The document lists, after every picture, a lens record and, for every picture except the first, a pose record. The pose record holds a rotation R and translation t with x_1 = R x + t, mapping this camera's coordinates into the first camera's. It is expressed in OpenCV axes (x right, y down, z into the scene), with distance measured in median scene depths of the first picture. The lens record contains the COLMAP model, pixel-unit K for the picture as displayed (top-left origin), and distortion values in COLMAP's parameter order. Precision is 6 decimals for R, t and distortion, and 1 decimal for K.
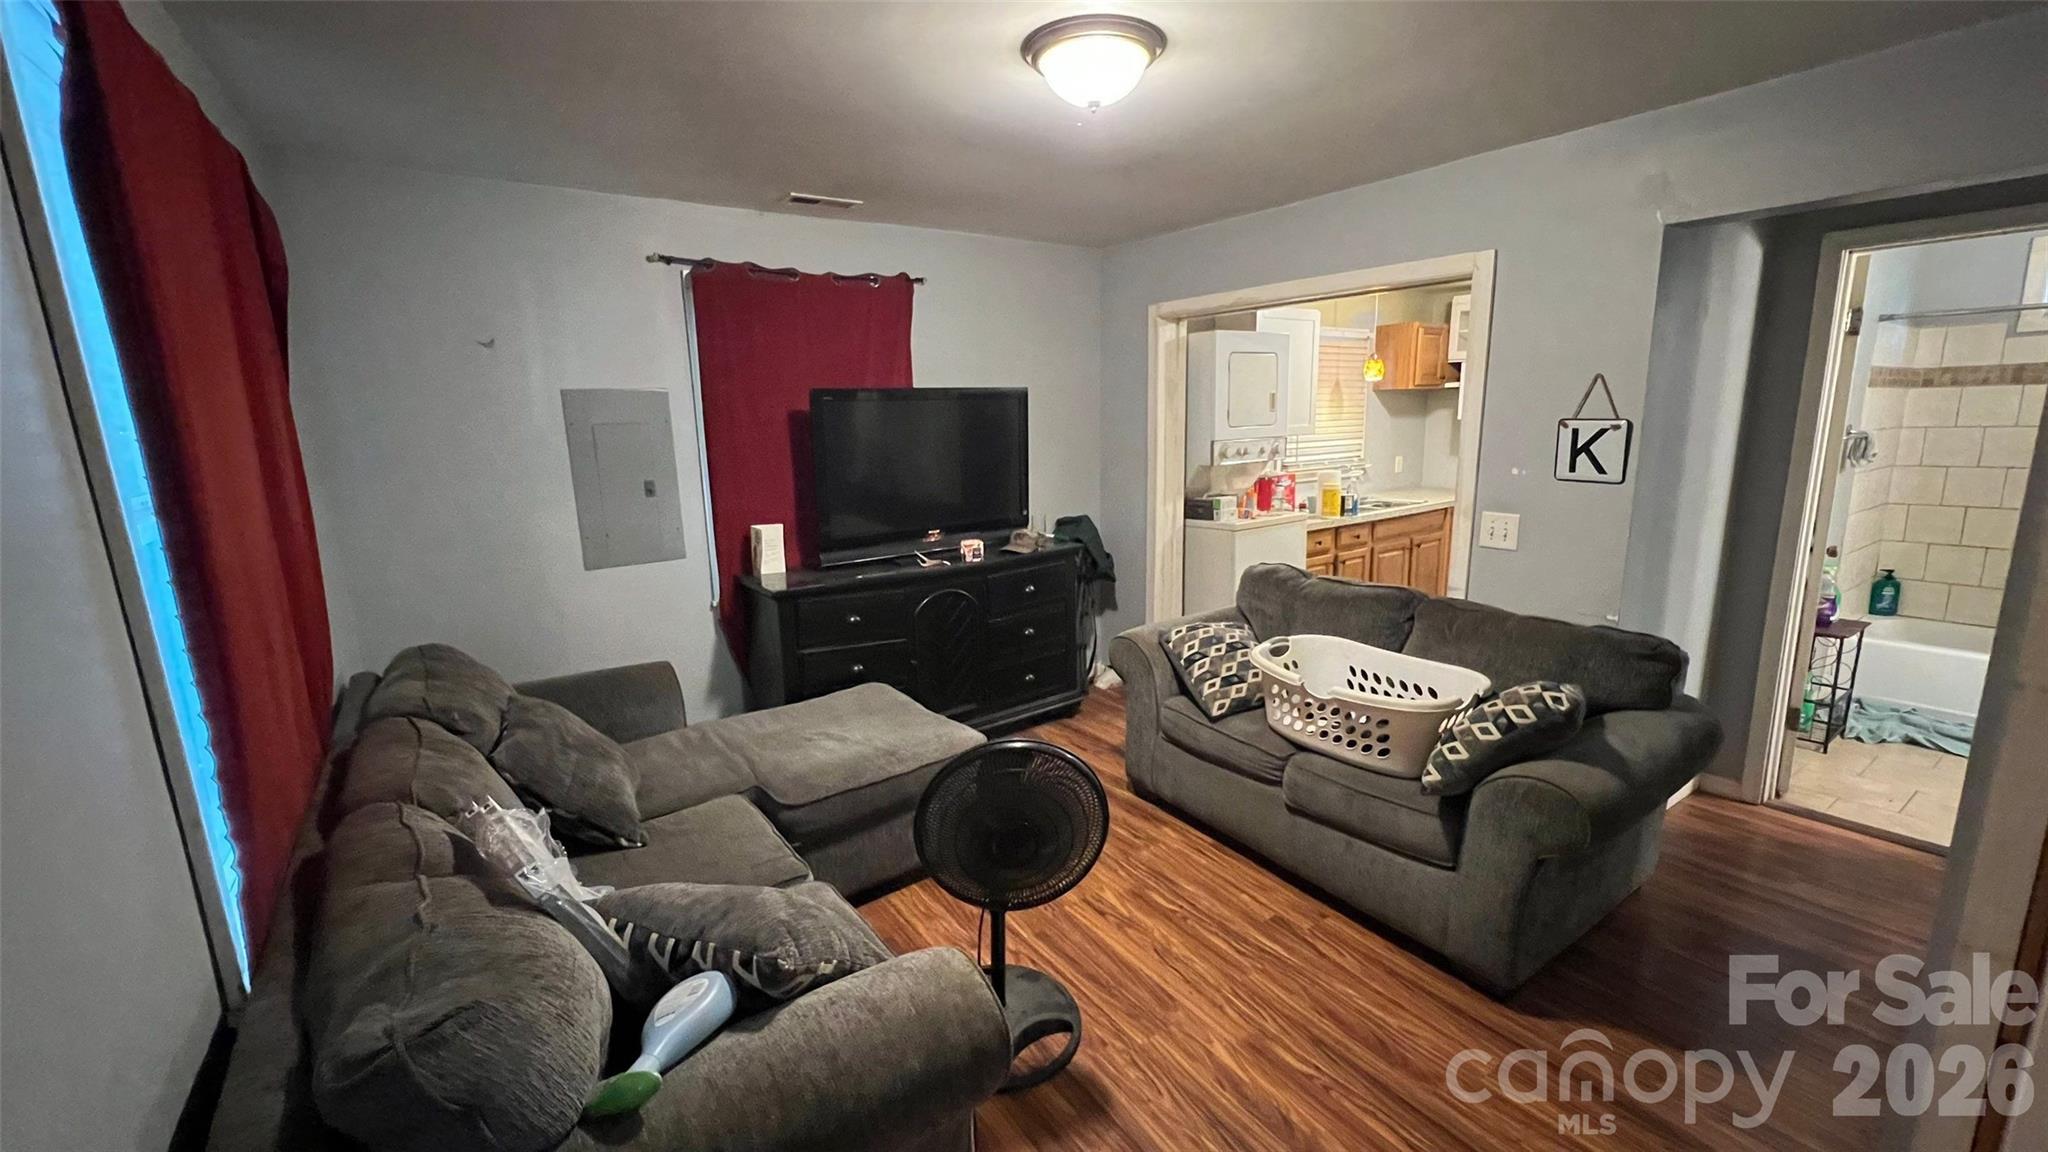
lens RADIAL K [[824.4, 0, 1030.0], [0, 824.4, 571.3], [0, 0, 1]] dist [-0.000935, -0.000031]
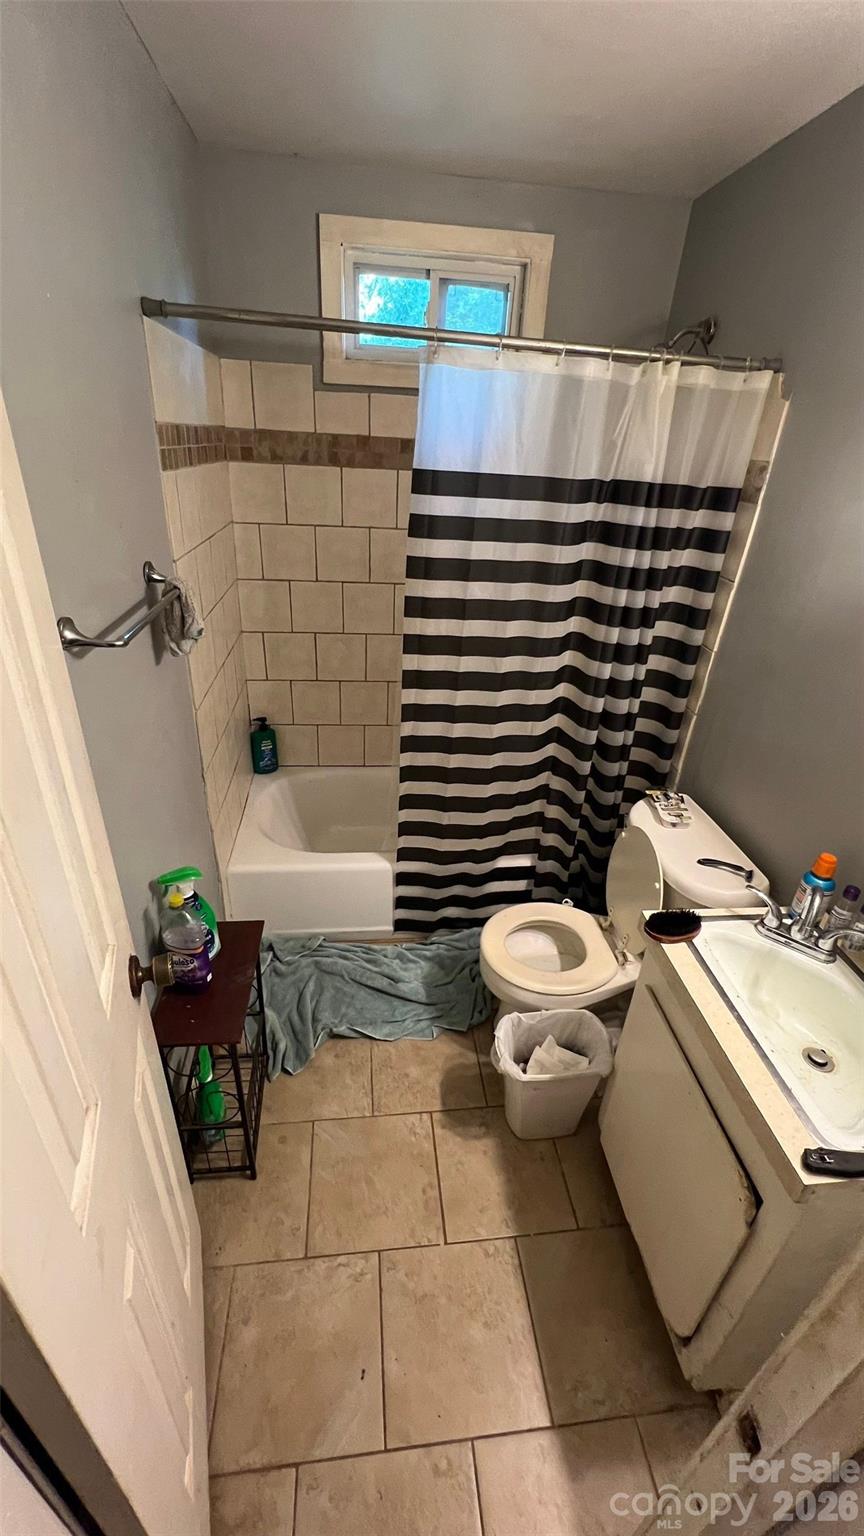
lens RADIAL K [[618.3, 0, 432.0], [0, 618.3, 766.5], [0, 0, 1]] dist [-0.000935, -0.000031]
pose [[0.478796, -0.371039, 0.795666, 0.677445], [0.097151, 0.923128, 0.372017, -0.169315], [-0.872534, -0.100821, 0.478037, 0.611025]]
